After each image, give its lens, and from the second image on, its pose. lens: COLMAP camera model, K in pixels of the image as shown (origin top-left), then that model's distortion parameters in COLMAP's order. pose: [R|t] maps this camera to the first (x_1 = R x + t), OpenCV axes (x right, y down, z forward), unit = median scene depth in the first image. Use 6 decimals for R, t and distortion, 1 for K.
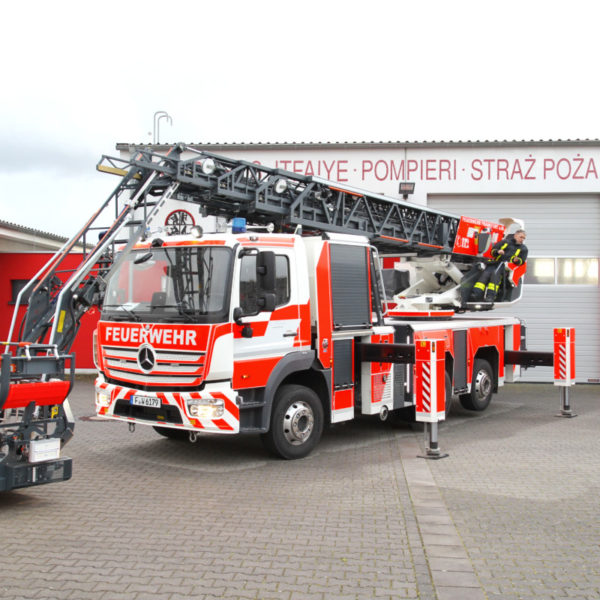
lens RADIAL K [[771.4, 0, 300.0], [0, 771.4, 300.0], [0, 0, 1]] dist [0.023704, -0.003452]
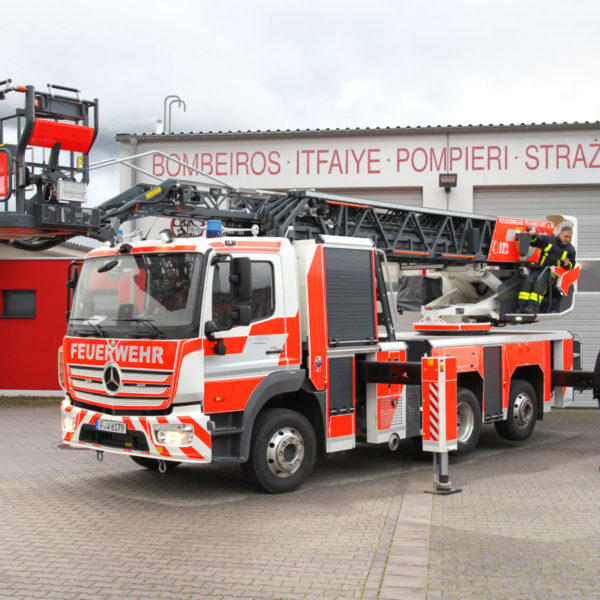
lens RADIAL K [[914.5, 0, 300.0], [0, 914.5, 300.0], [0, 0, 1]] dist [-0.000388, 0.028744]
pose [[0.997547, -0.005024, -0.069824, 0.089099], [0.004172, 0.999915, -0.012339, -0.000910], [0.069880, 0.012017, 0.997483, -0.039168]]
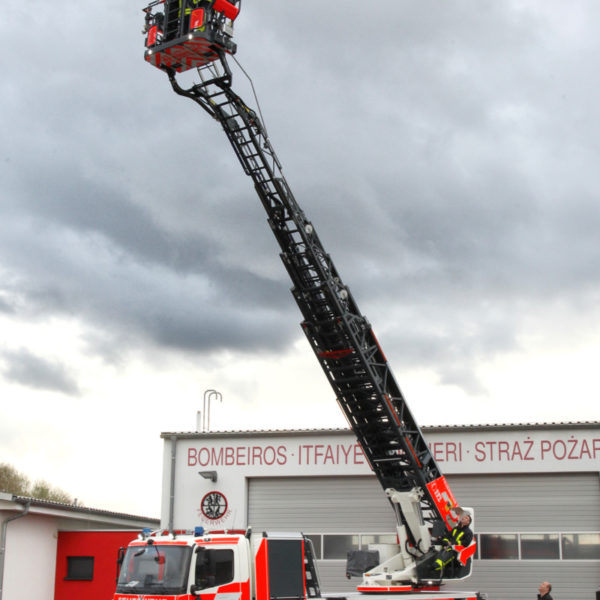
lens RADIAL K [[1139.3, 0, 300.0], [0, 1139.3, 300.0], [0, 0, 1]] dist [-0.011932, -0.058362]
pose [[0.985897, -0.041861, -0.162033, 0.504294], [0.003559, 0.973237, -0.229776, -0.020050], [0.167315, 0.225959, 0.959661, -1.262105]]
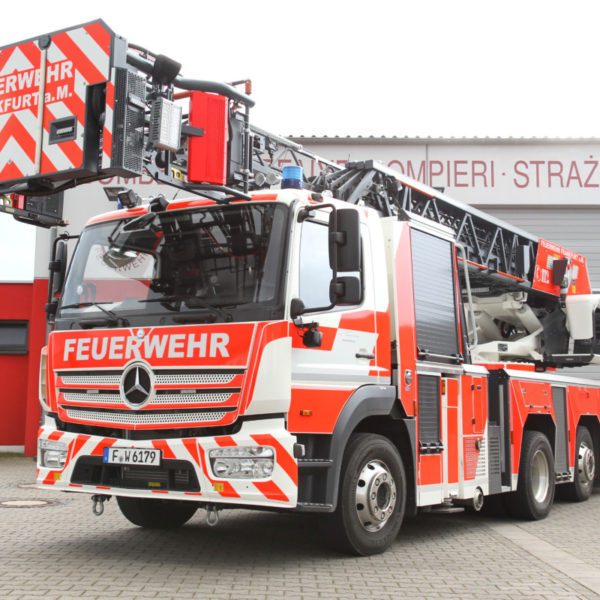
lens RADIAL K [[930.4, 0, 296.8], [0, 930.4, 267.1], [0, 0, 1]] dist [0.058615, 0.141069]
pose [[0.996557, 0.029818, 0.077359, -0.128266], [-0.017403, 0.987530, -0.156465, 0.093752], [-0.081060, 0.154580, 0.984649, 0.243544]]
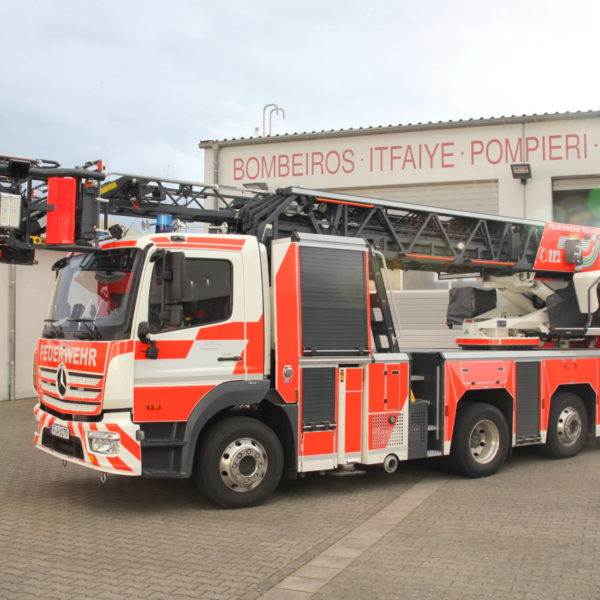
lens RADIAL K [[838.5, 0, 300.3], [0, 838.5, 285.5], [0, 0, 1]] dist [-0.133776, 0.074063]
pose [[0.961672, -0.001479, -0.274198, 0.296077], [-0.014433, 0.998326, -0.056005, 0.017054], [0.273822, 0.057816, 0.960041, 0.179055]]
